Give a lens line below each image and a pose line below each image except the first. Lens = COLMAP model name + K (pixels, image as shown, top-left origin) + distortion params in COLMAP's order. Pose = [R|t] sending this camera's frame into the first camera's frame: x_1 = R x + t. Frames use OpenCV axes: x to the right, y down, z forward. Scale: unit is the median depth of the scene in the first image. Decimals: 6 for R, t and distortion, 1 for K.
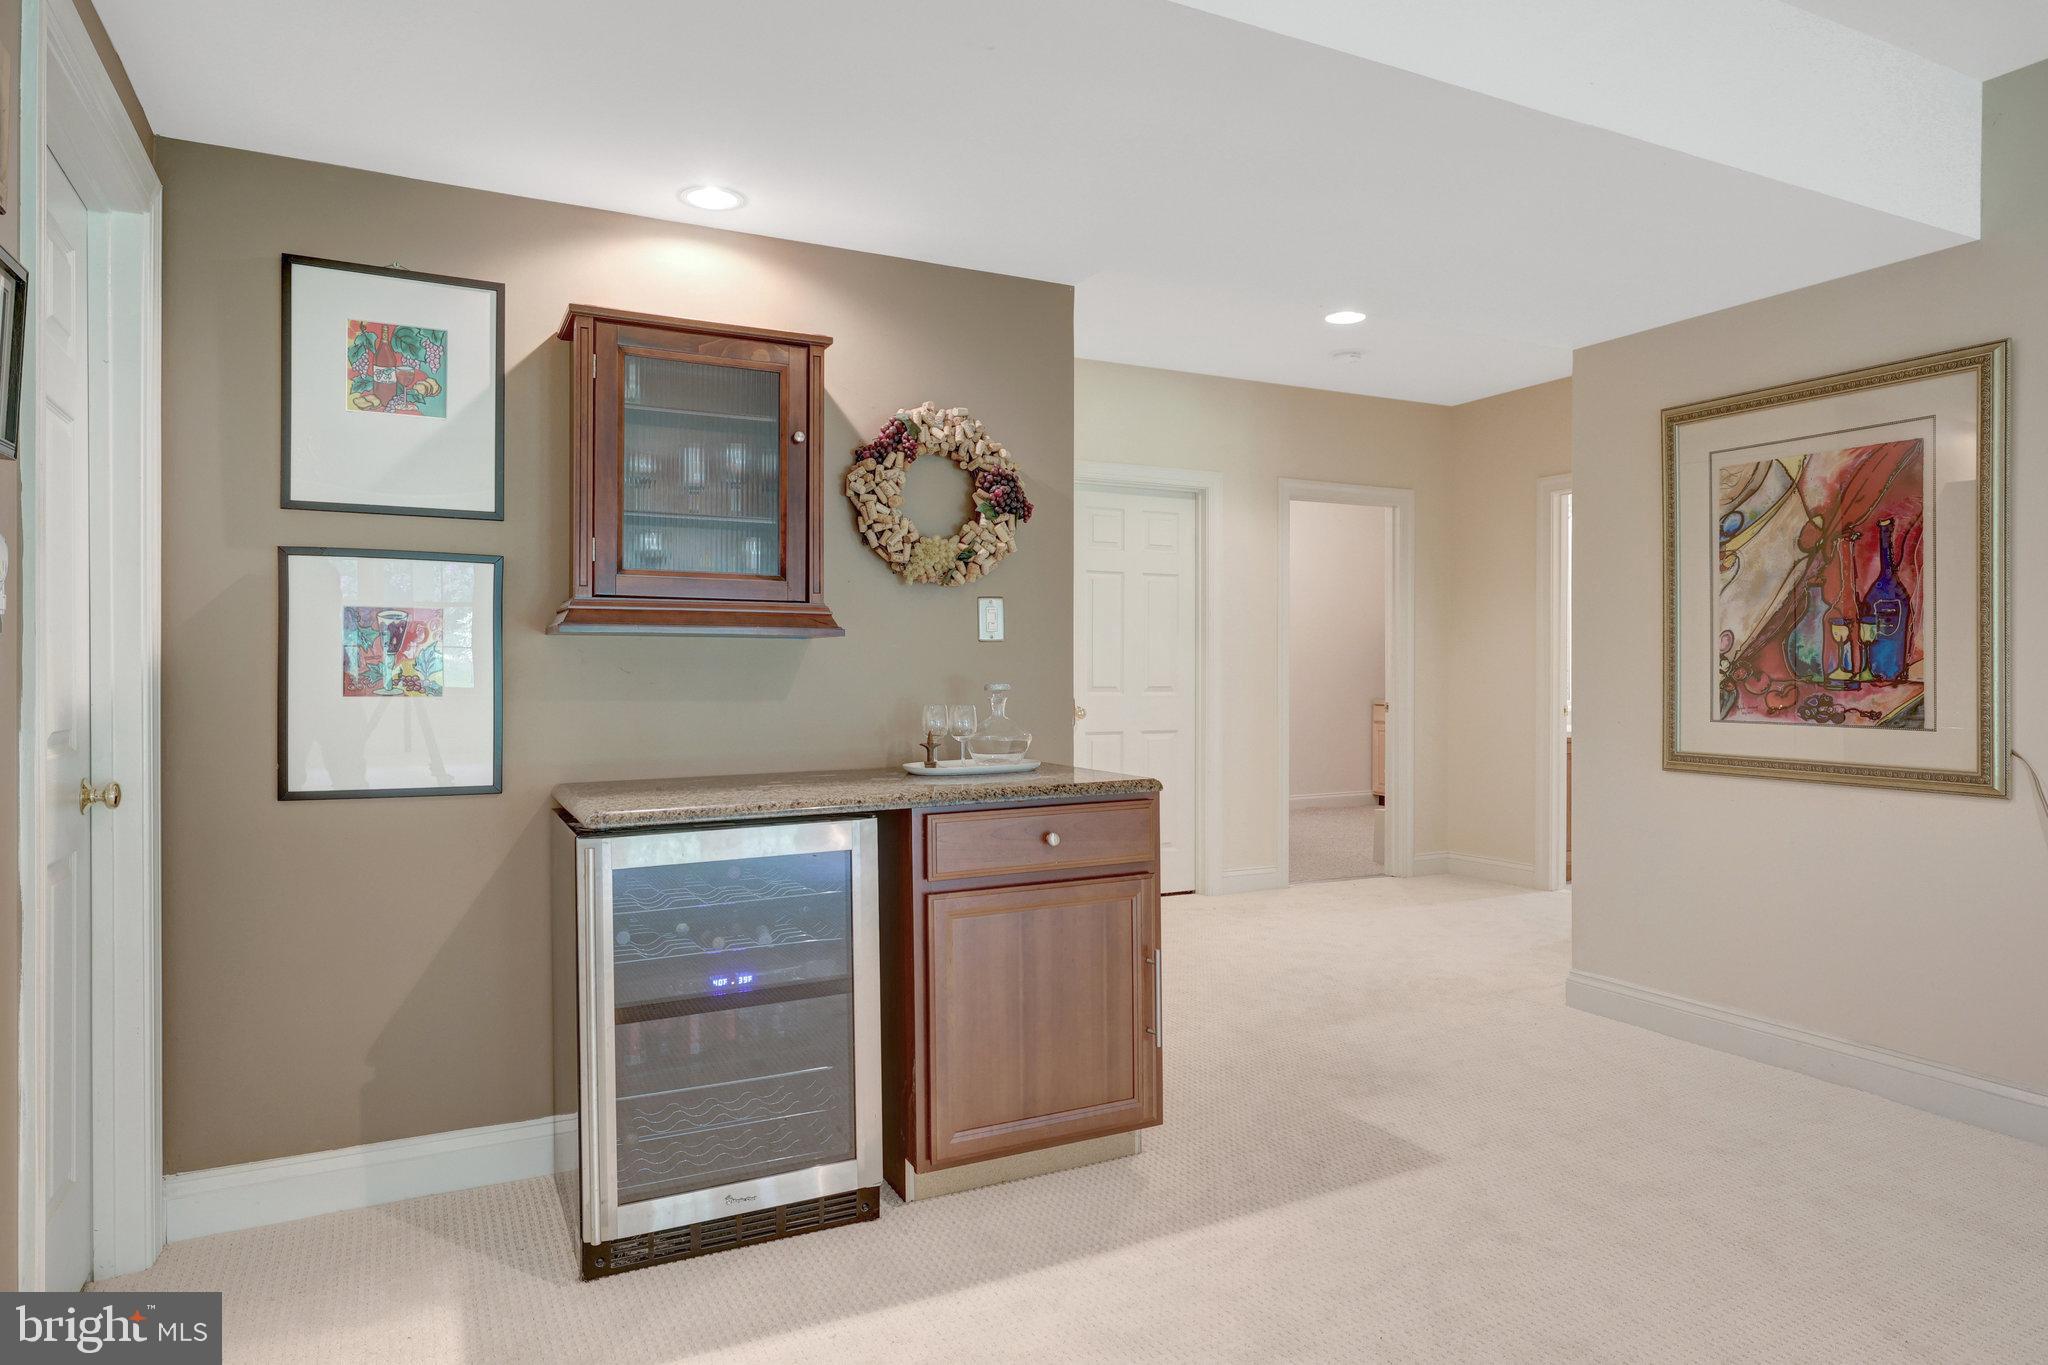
lens RADIAL K [[1247.7, 0, 1022.7], [0, 1247.7, 672.7], [0, 0, 1]] dist [0.007565, 0.001330]
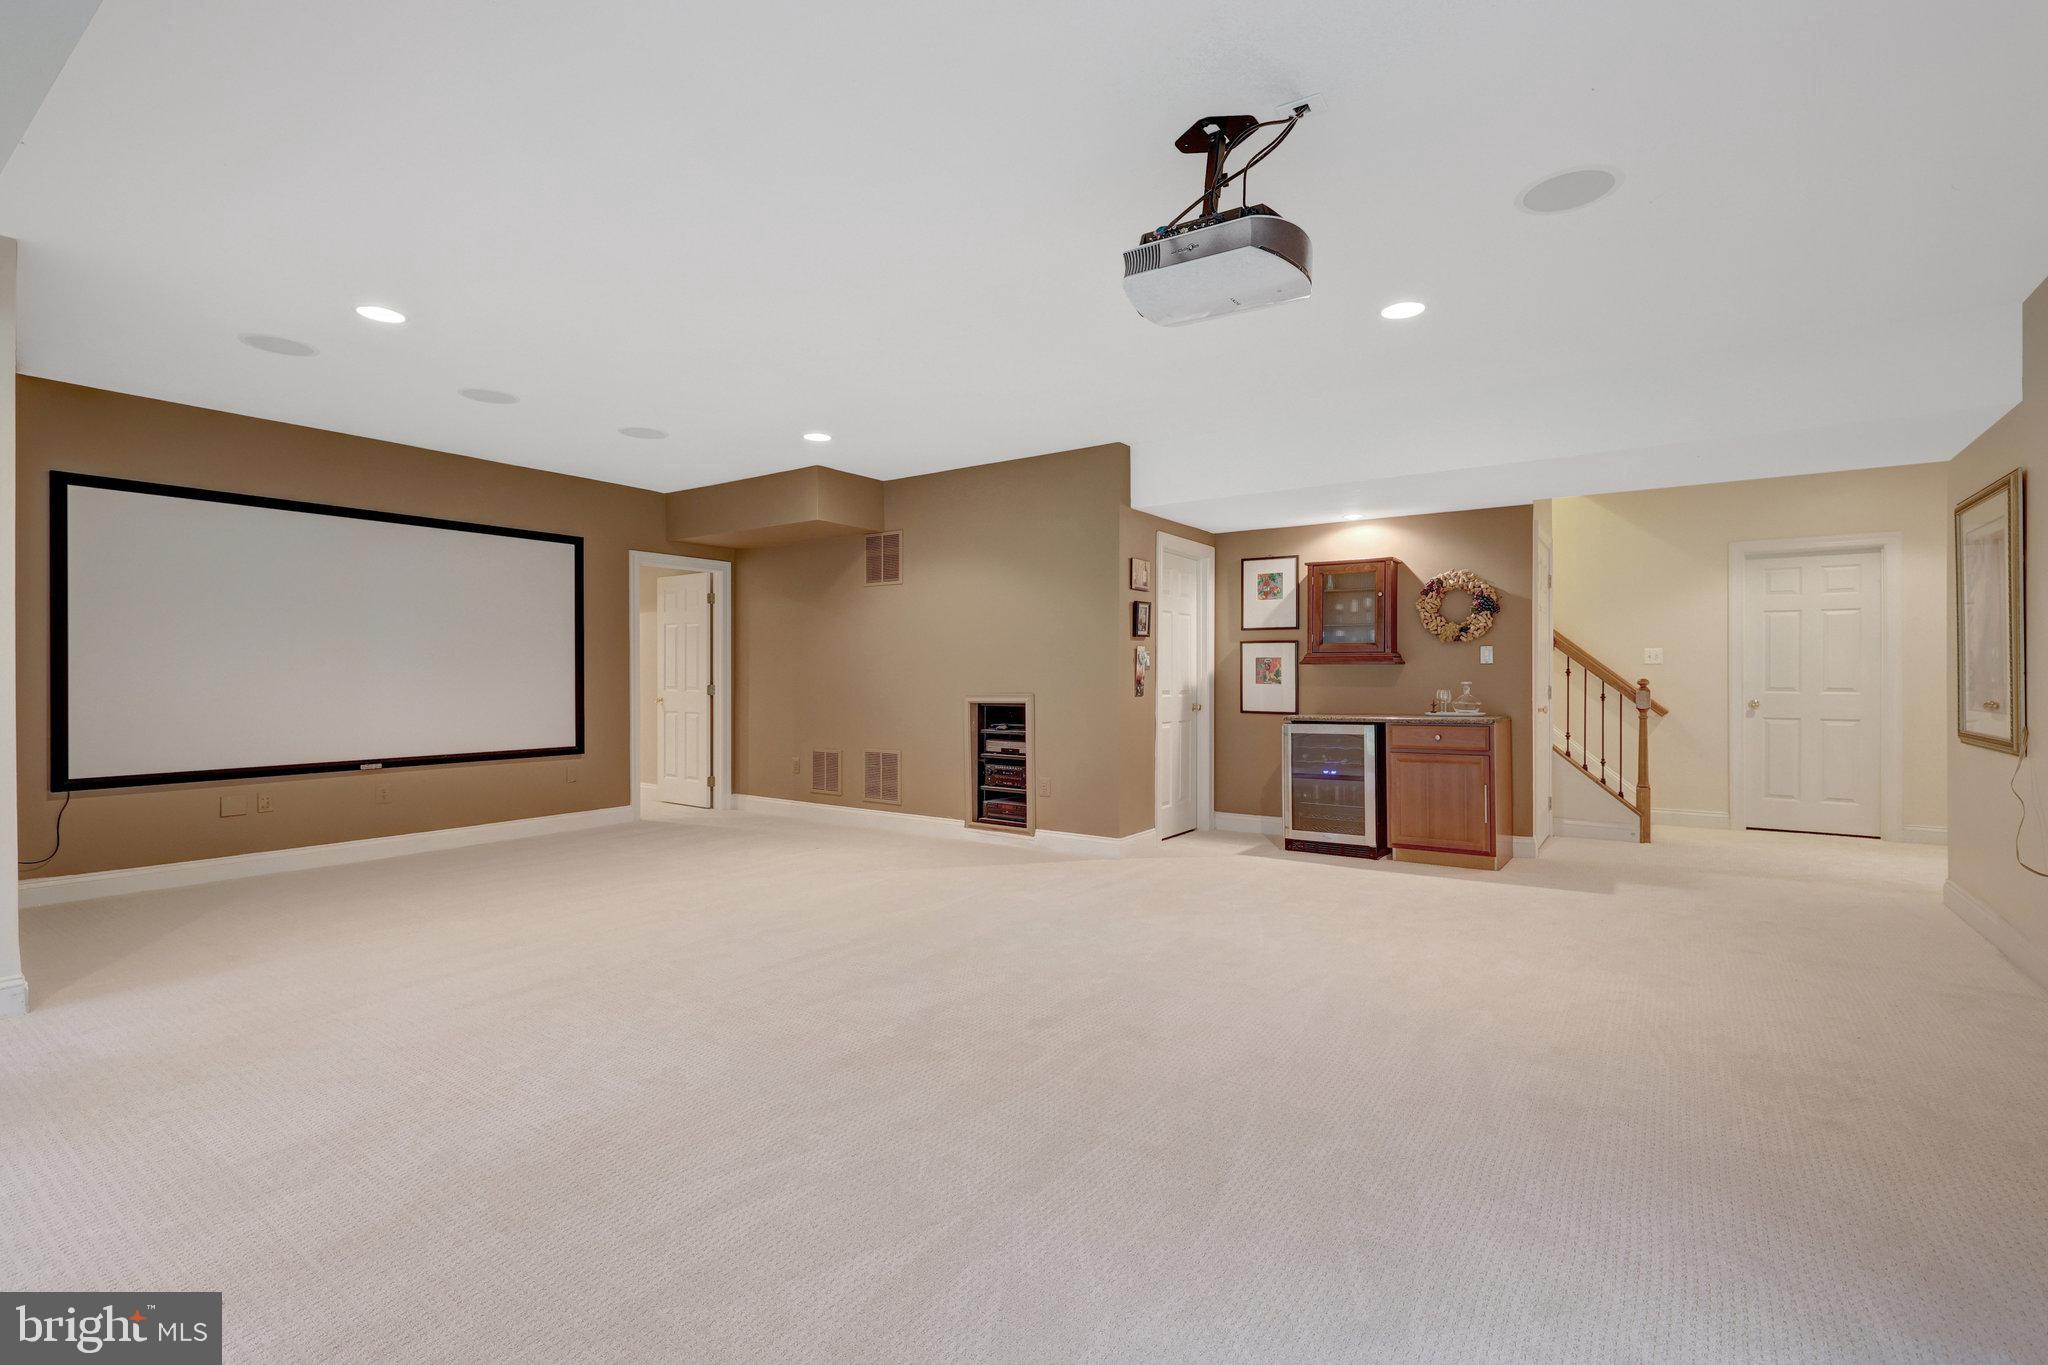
lens RADIAL K [[916.3, 0, 1034.2], [0, 916.3, 676.5], [0, 0, 1]] dist [-0.000684, -0.001029]
pose [[0.487319, 0.000209, -0.873224, 1.147219], [-0.002625, 0.999996, -0.001225, 0.003336], [0.873220, 0.002890, 0.487318, -0.642432]]
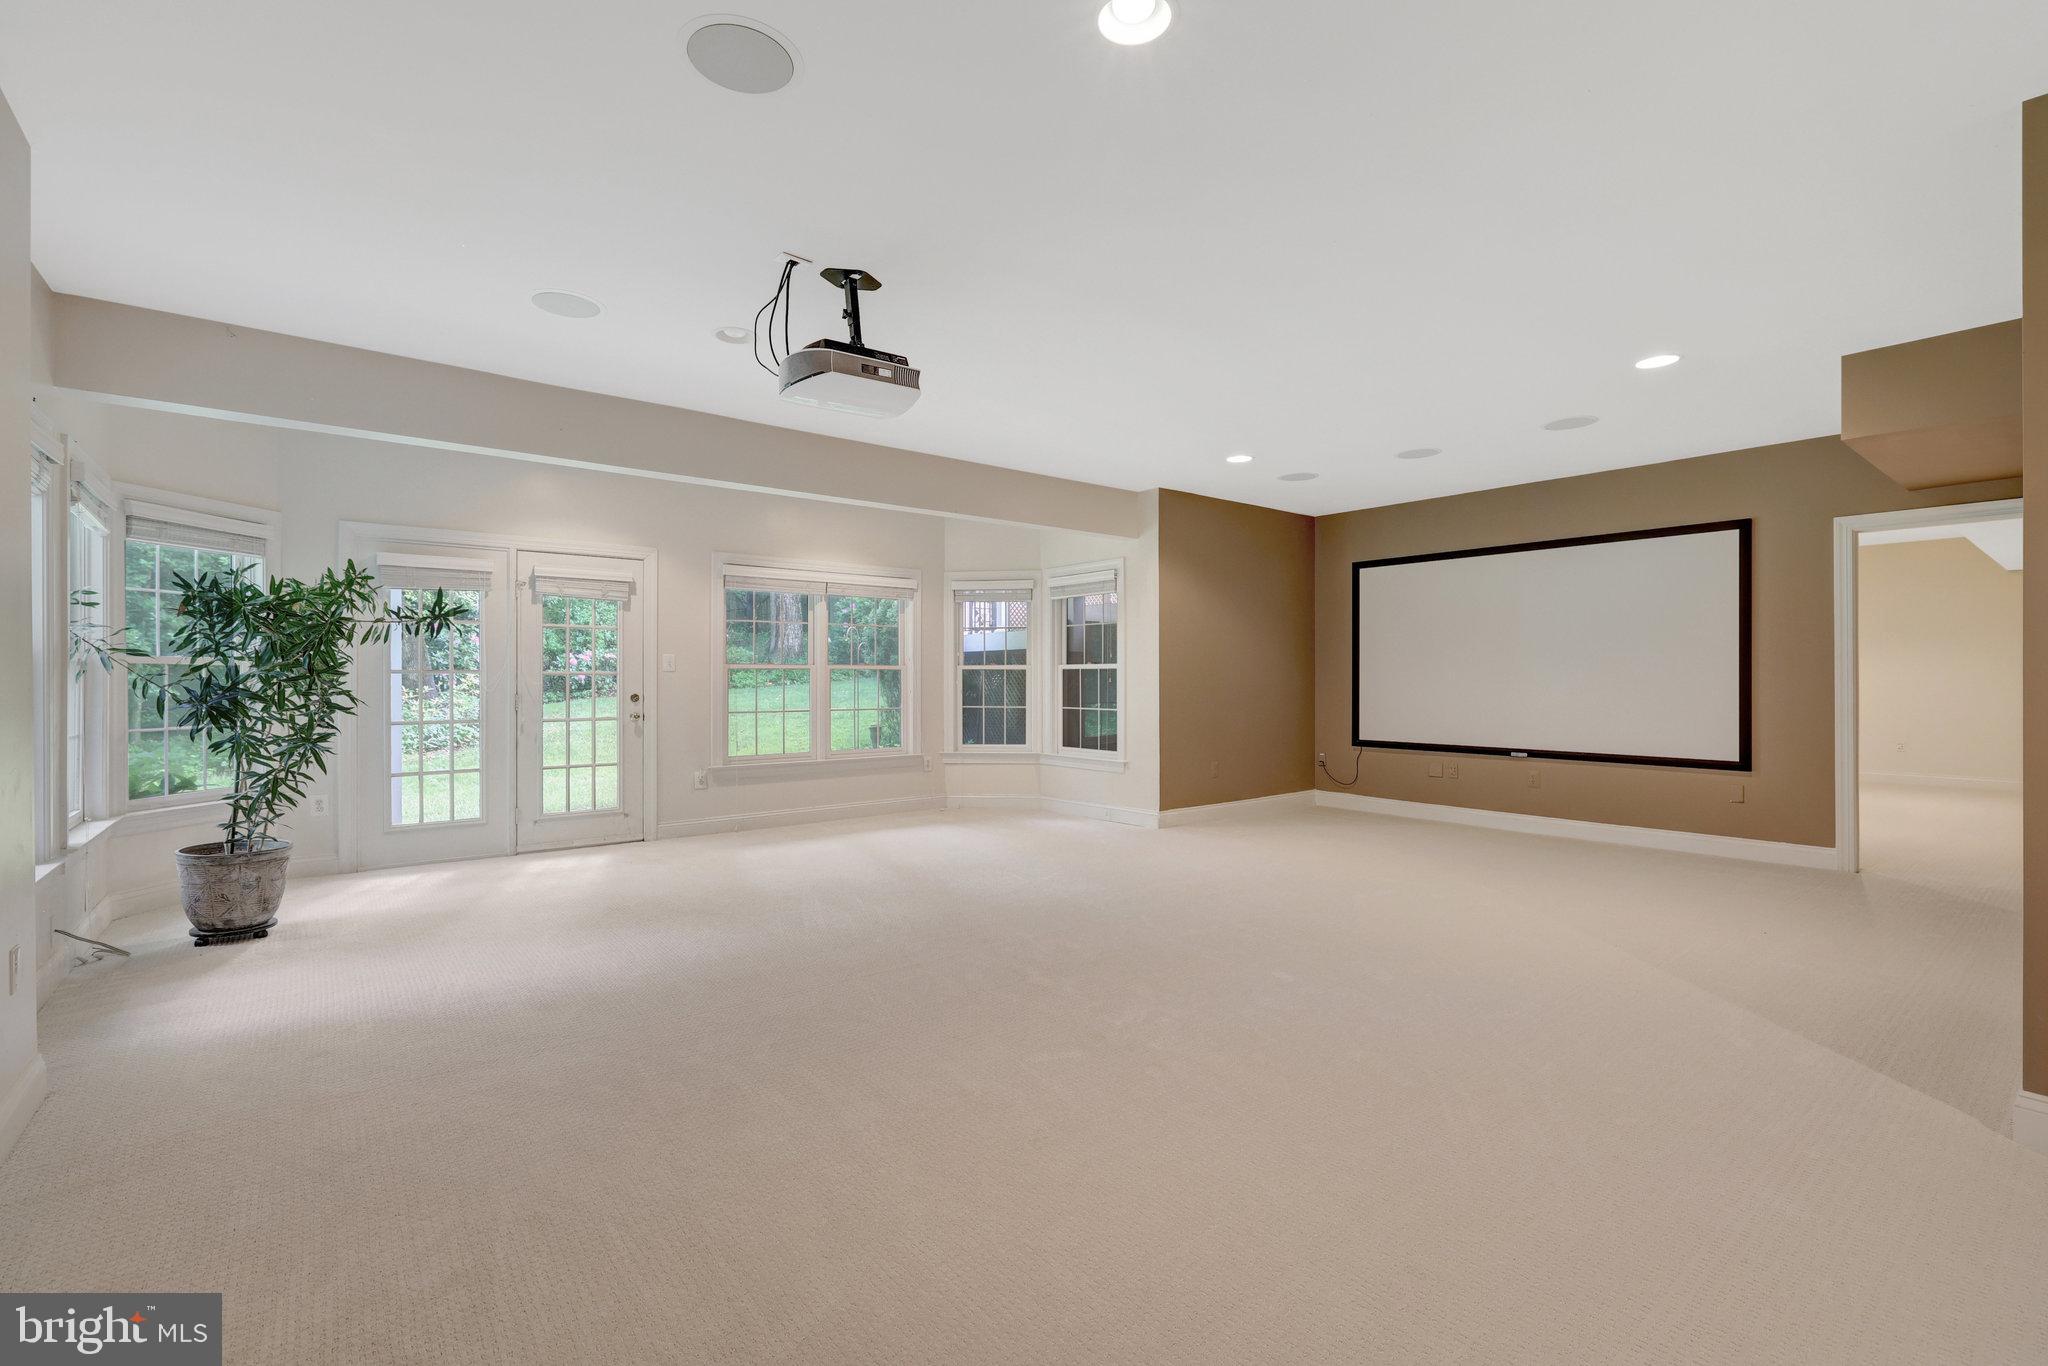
lens RADIAL K [[916.3, 0, 1029.9], [0, 916.3, 678.6], [0, 0, 1]] dist [-0.000684, -0.001029]
pose [[-0.976187, 0.000371, -0.216928, 0.555210], [-0.000557, 0.999991, 0.004214, -0.008325], [0.216928, 0.004235, -0.976178, 0.968244]]
